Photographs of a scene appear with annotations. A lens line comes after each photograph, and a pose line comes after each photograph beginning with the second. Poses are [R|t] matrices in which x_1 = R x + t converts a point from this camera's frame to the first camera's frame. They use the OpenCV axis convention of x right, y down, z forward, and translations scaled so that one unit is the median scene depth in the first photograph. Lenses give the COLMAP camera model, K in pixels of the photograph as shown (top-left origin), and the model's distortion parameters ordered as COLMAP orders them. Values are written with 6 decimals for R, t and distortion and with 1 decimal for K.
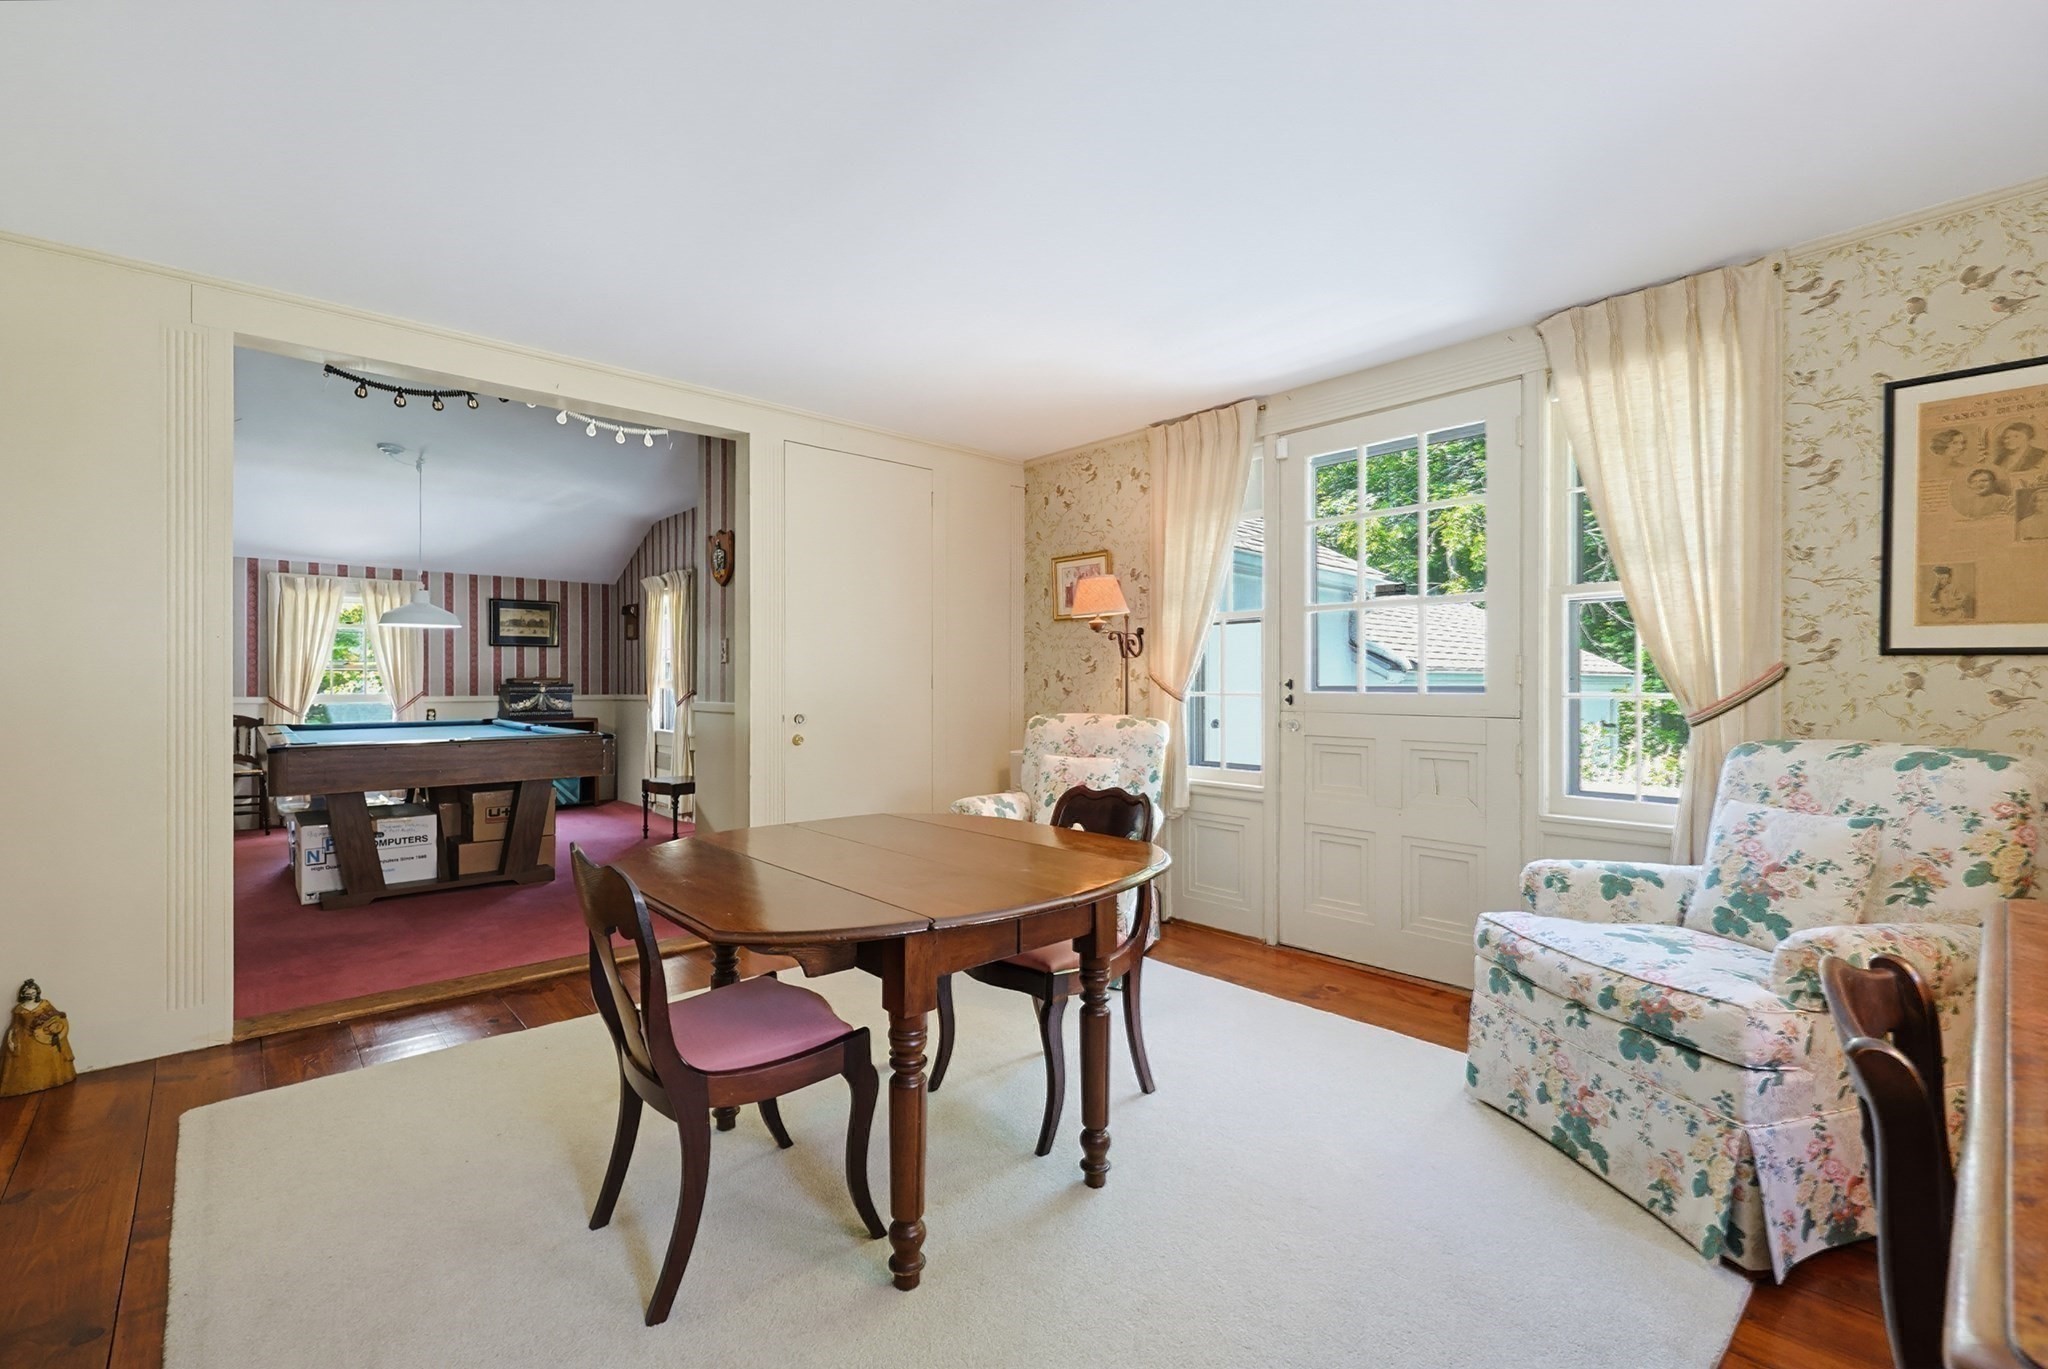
lens RADIAL K [[876.5, 0, 1019.1], [0, 876.5, 681.4], [0, 0, 1]] dist [0.002429, 0.000211]
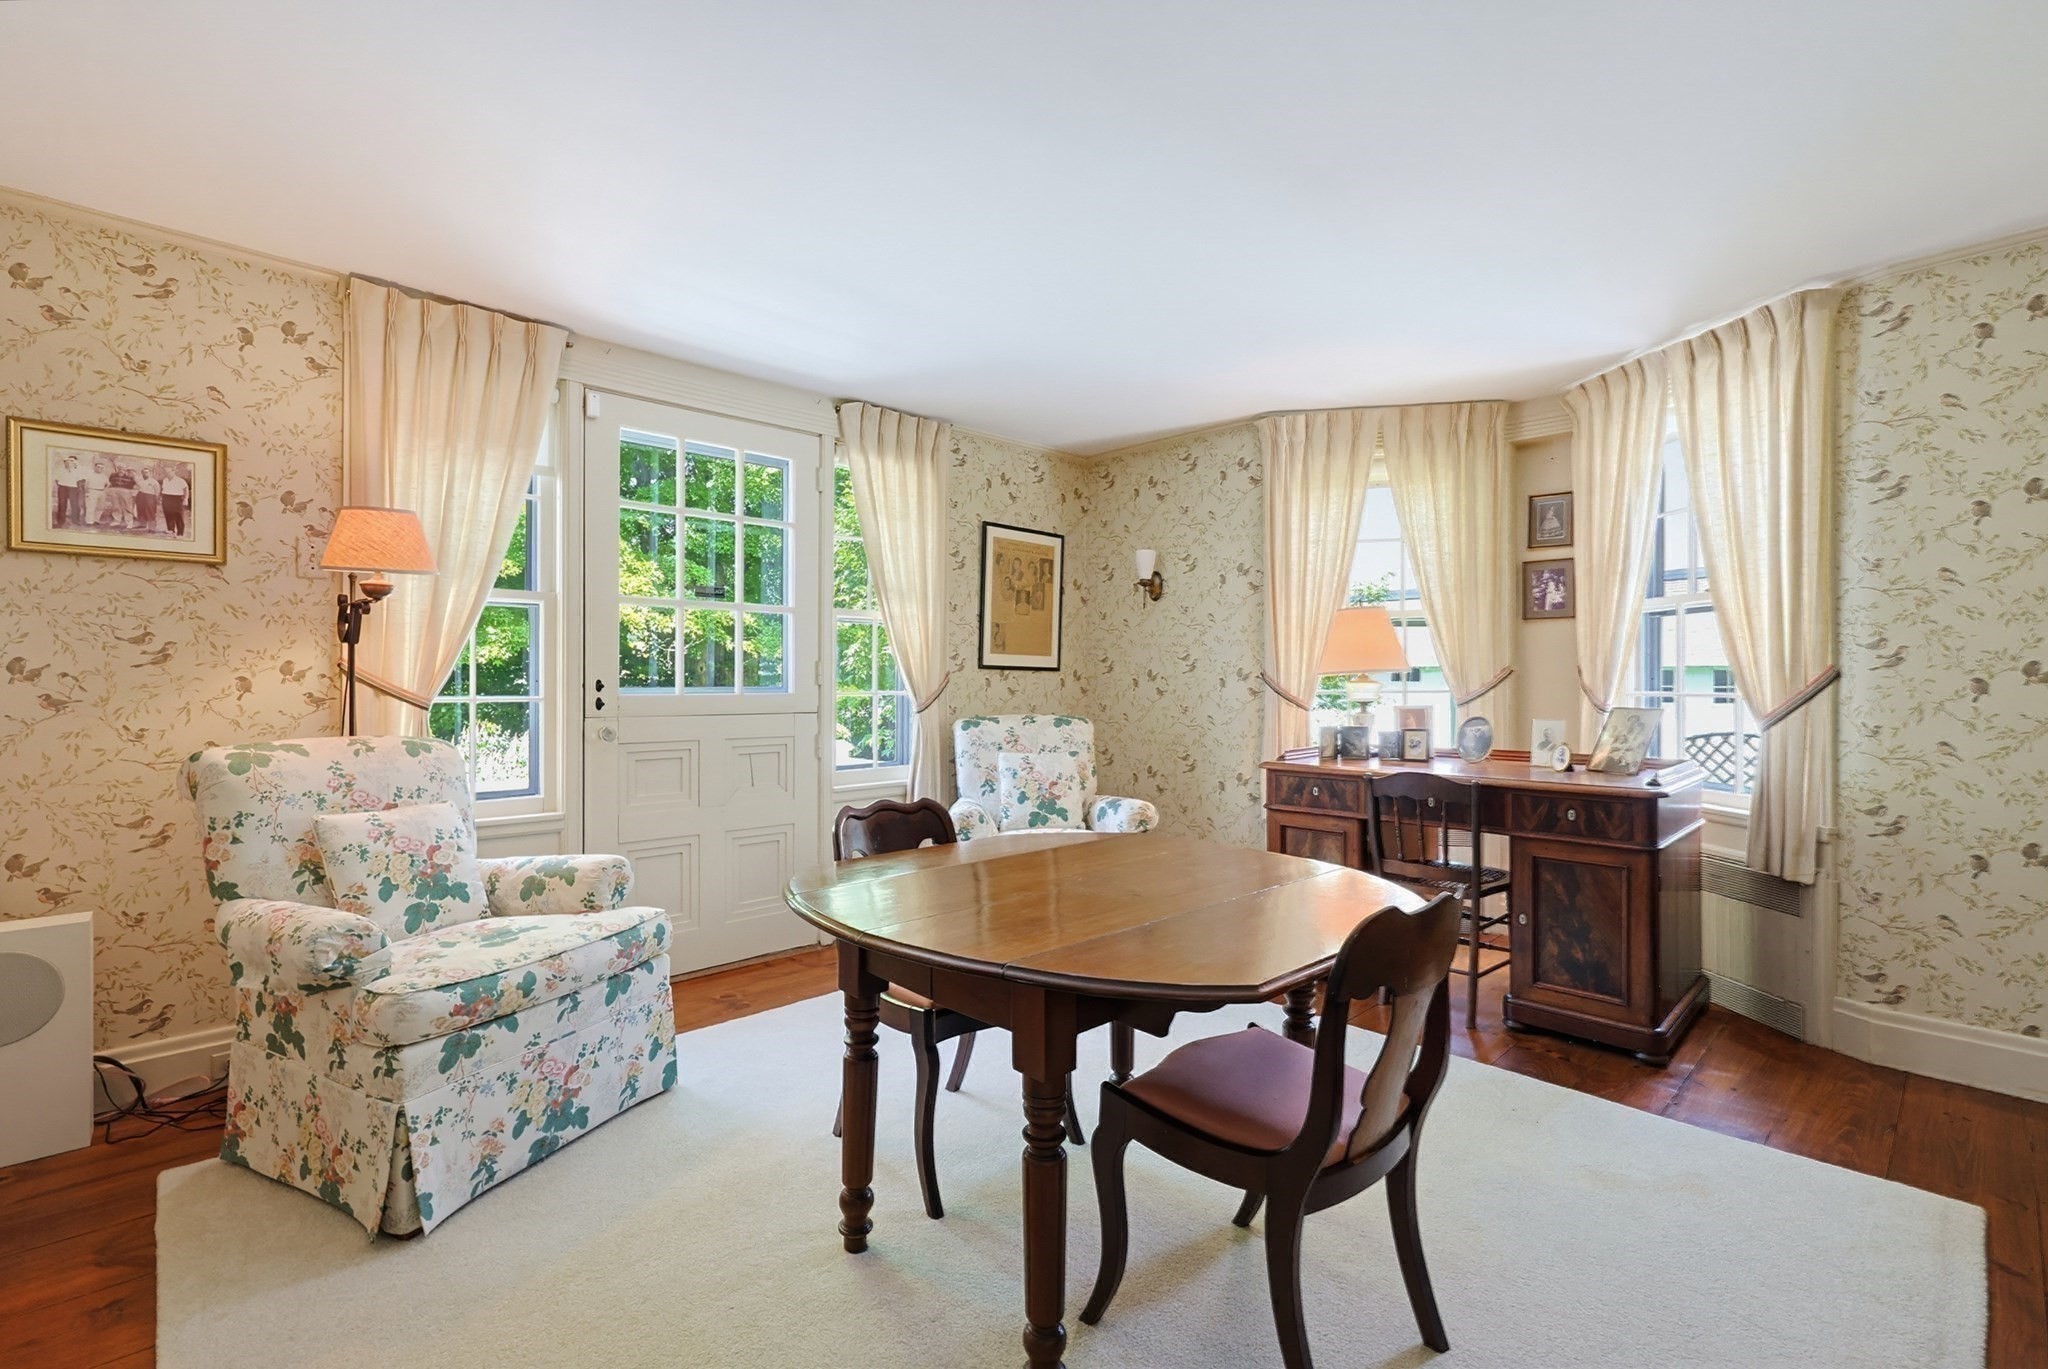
lens RADIAL K [[876.5, 0, 1019.8], [0, 876.5, 683.1], [0, 0, 1]] dist [0.002429, 0.000211]
pose [[-0.001889, 0.002591, 0.999995, -0.618057], [0.001380, 0.999996, -0.002589, 0.004003], [-0.999997, 0.001375, -0.001892, 0.676326]]
